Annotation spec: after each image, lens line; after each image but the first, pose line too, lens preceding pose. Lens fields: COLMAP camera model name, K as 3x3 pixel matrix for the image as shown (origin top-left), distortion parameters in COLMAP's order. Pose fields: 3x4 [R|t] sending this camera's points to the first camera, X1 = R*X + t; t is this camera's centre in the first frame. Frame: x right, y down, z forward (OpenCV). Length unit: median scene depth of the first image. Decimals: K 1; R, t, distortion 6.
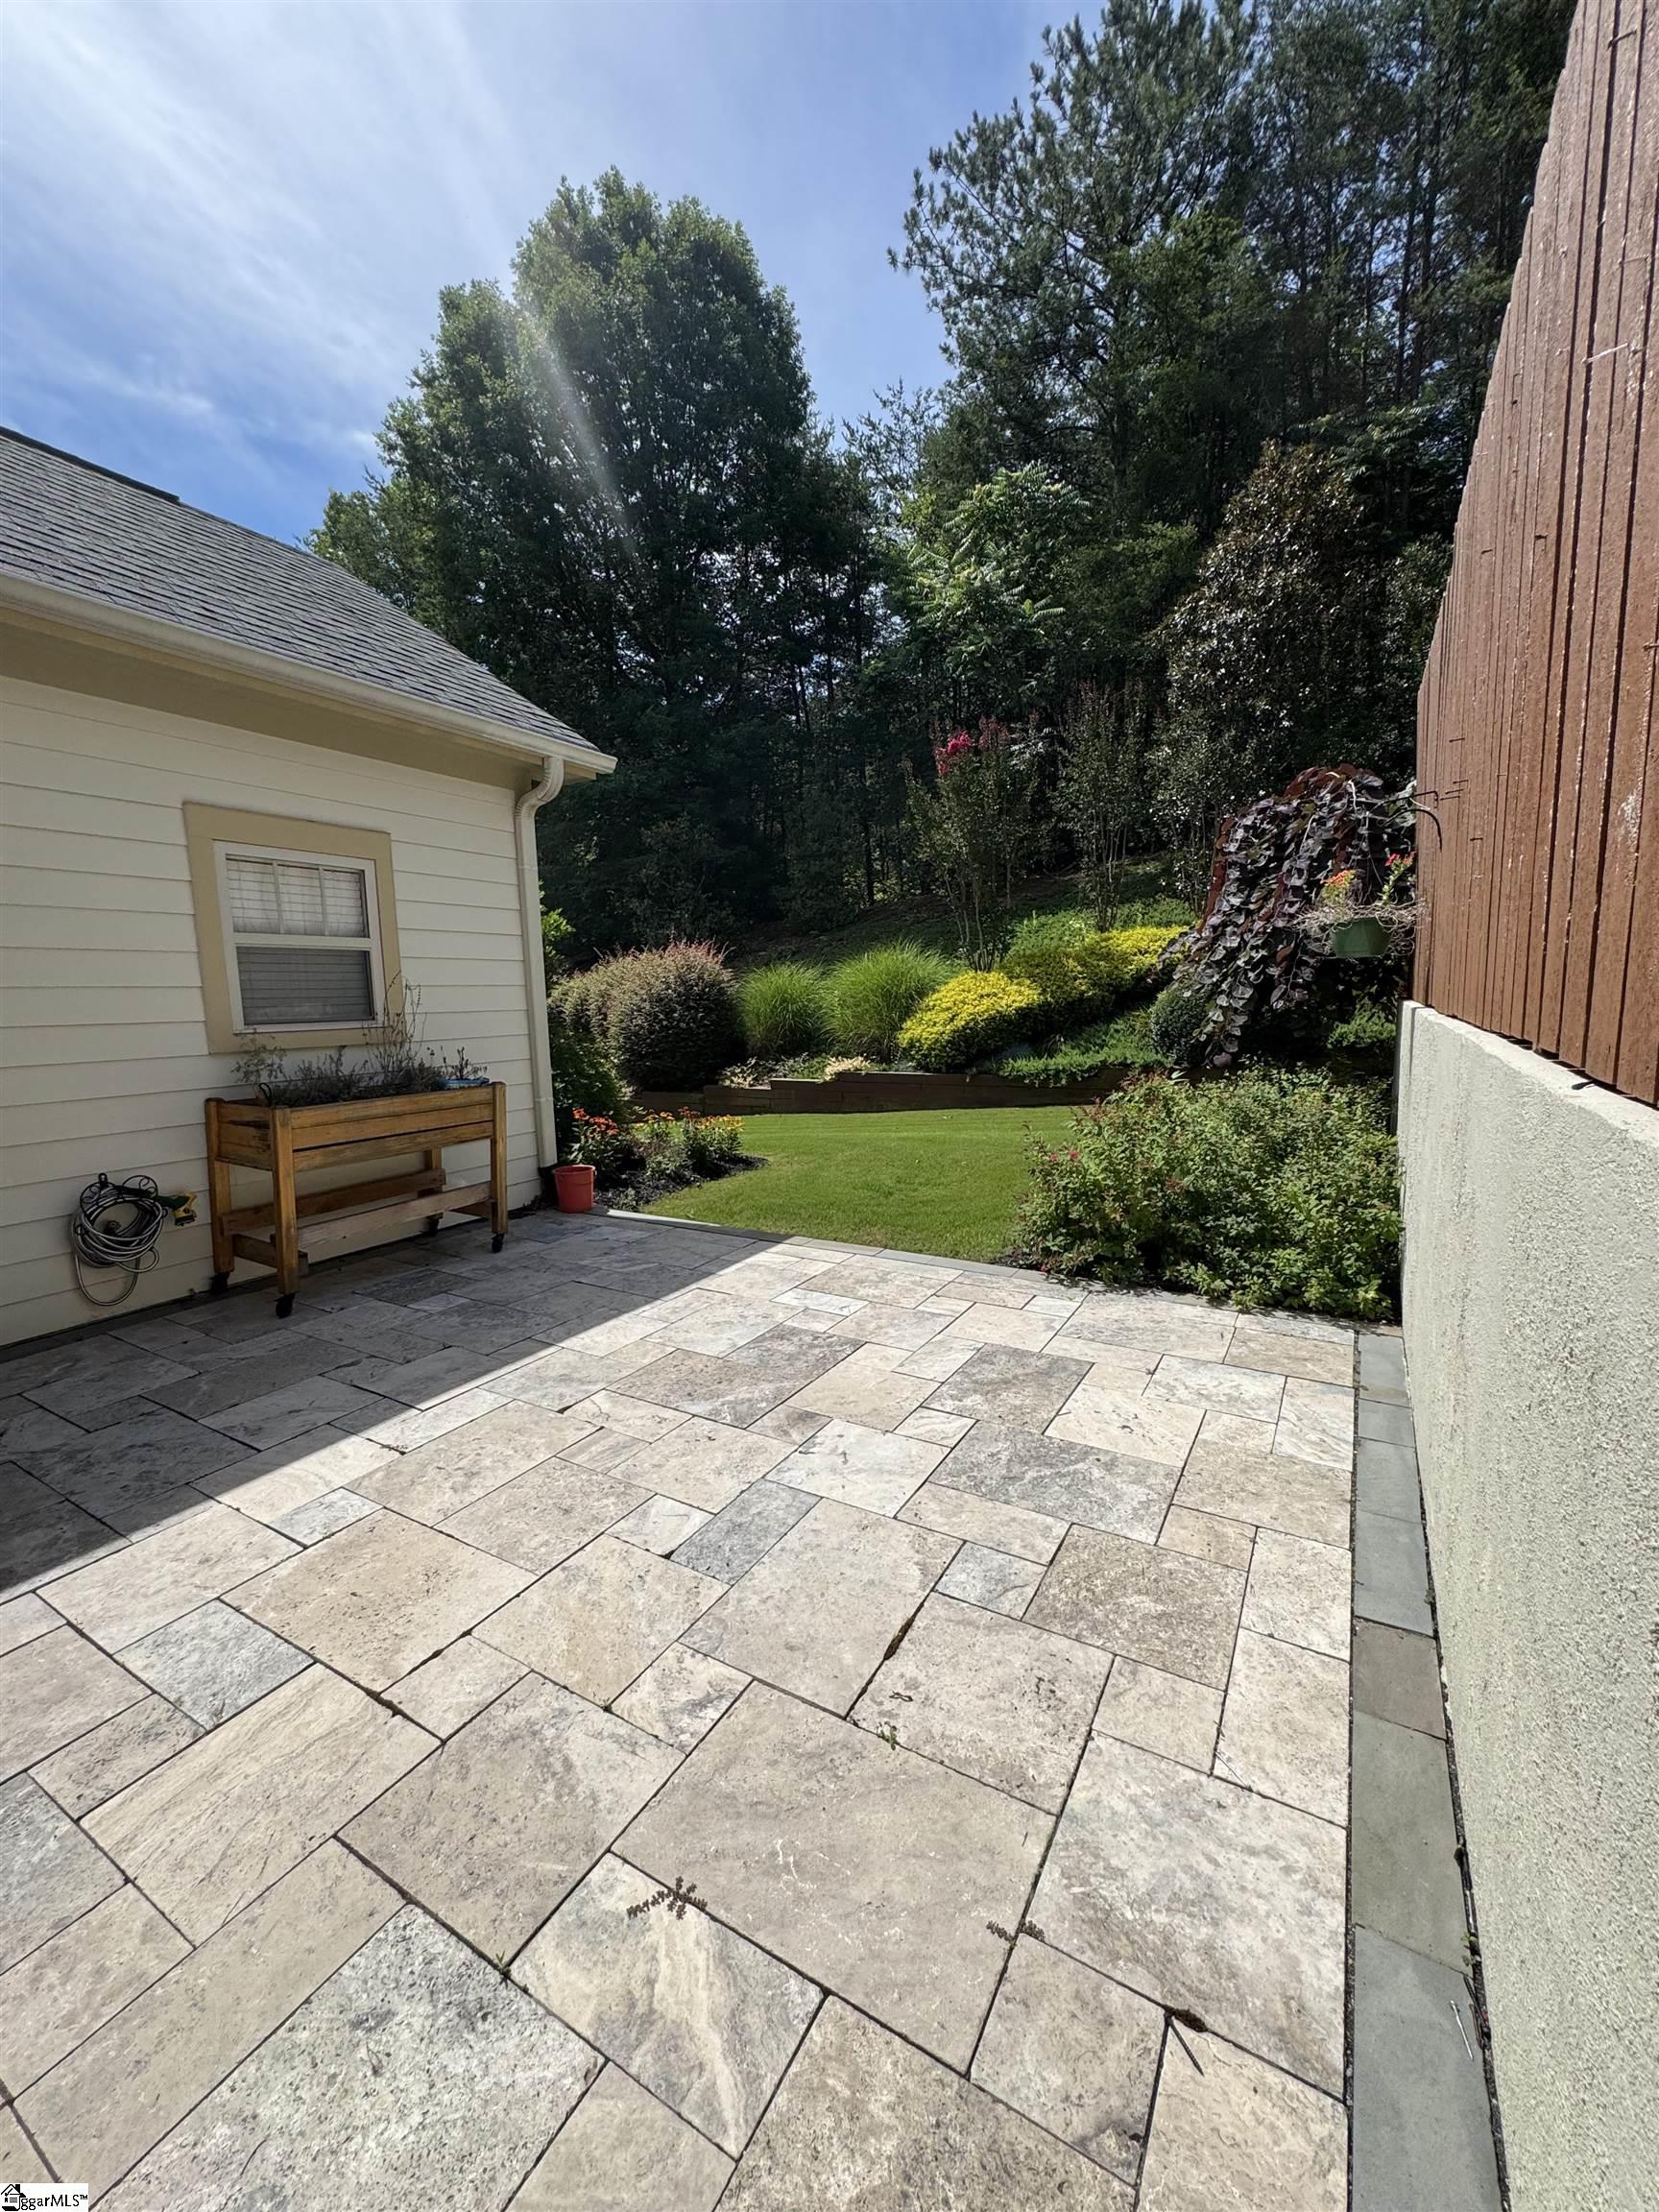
lens RADIAL K [[881.6, 0, 828.8], [0, 881.6, 1107.0], [0, 0, 1]] dist [-0.004081, 0.000406]
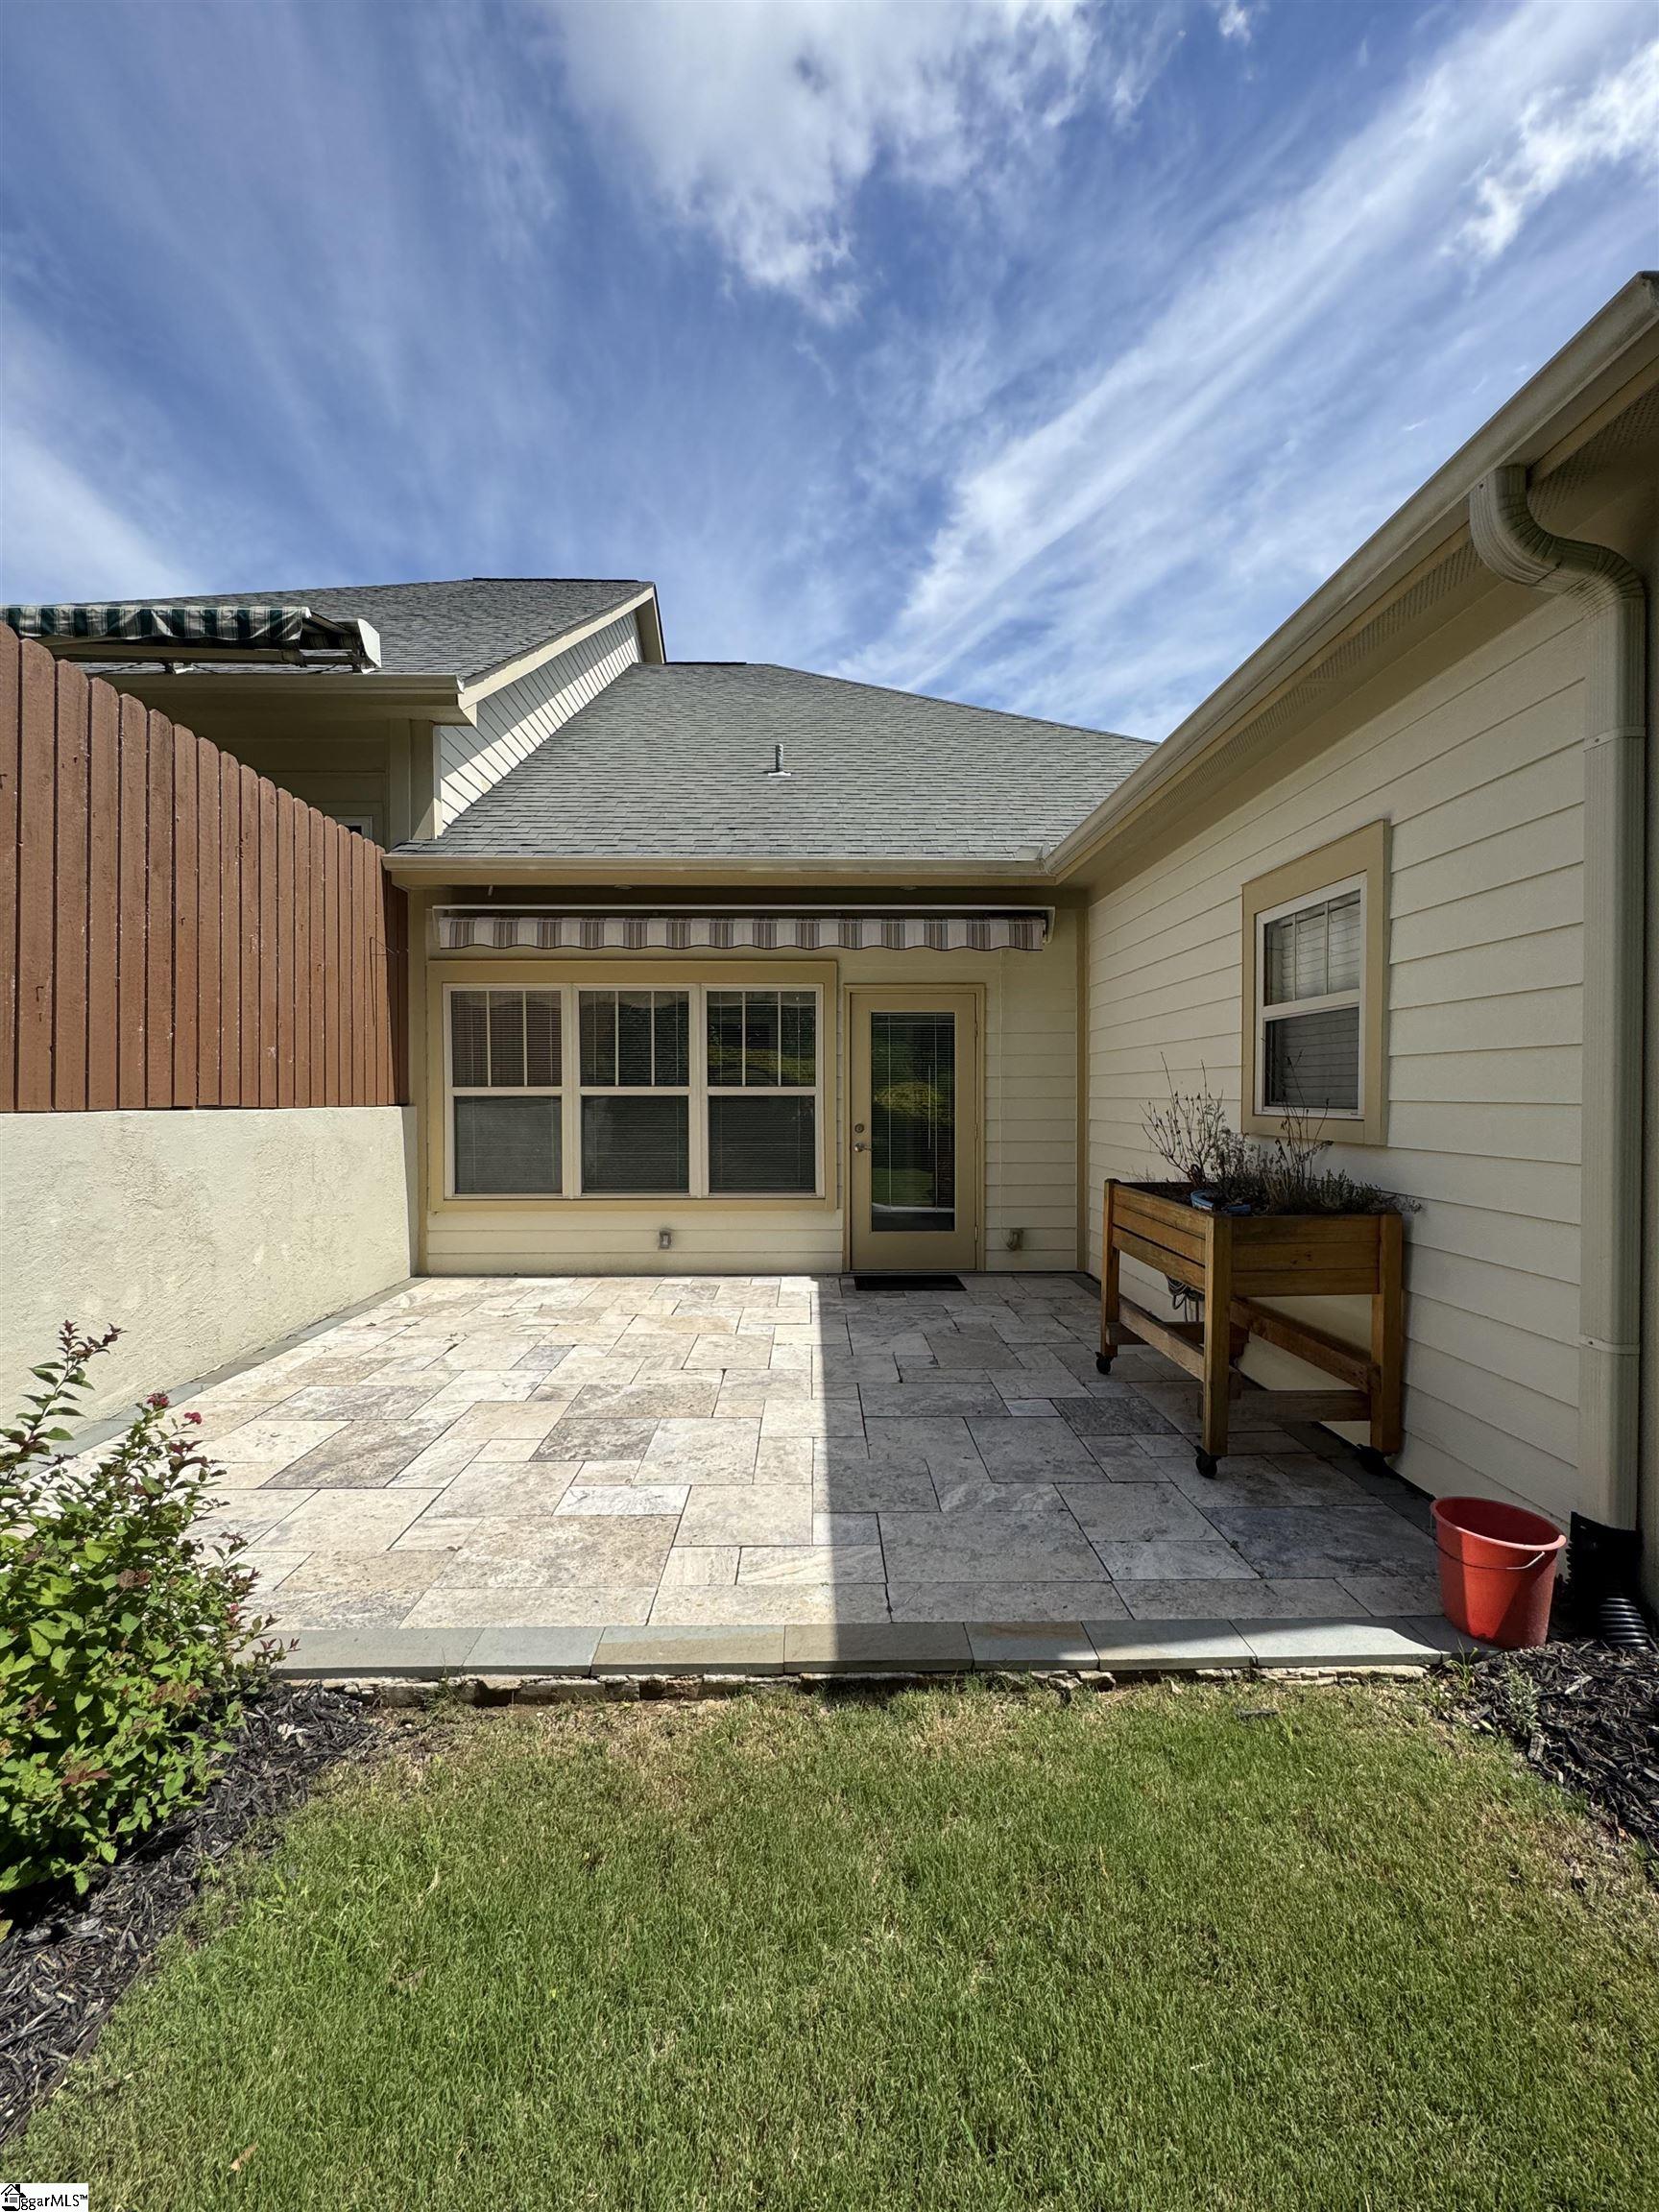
lens RADIAL K [[881.6, 0, 828.8], [0, 881.6, 1107.0], [0, 0, 1]] dist [-0.004081, 0.000406]
pose [[-0.847615, 0.027677, -0.529889, 0.254911], [-0.052354, 0.989404, 0.135424, -0.238637], [0.528022, 0.142529, -0.837184, 1.892146]]
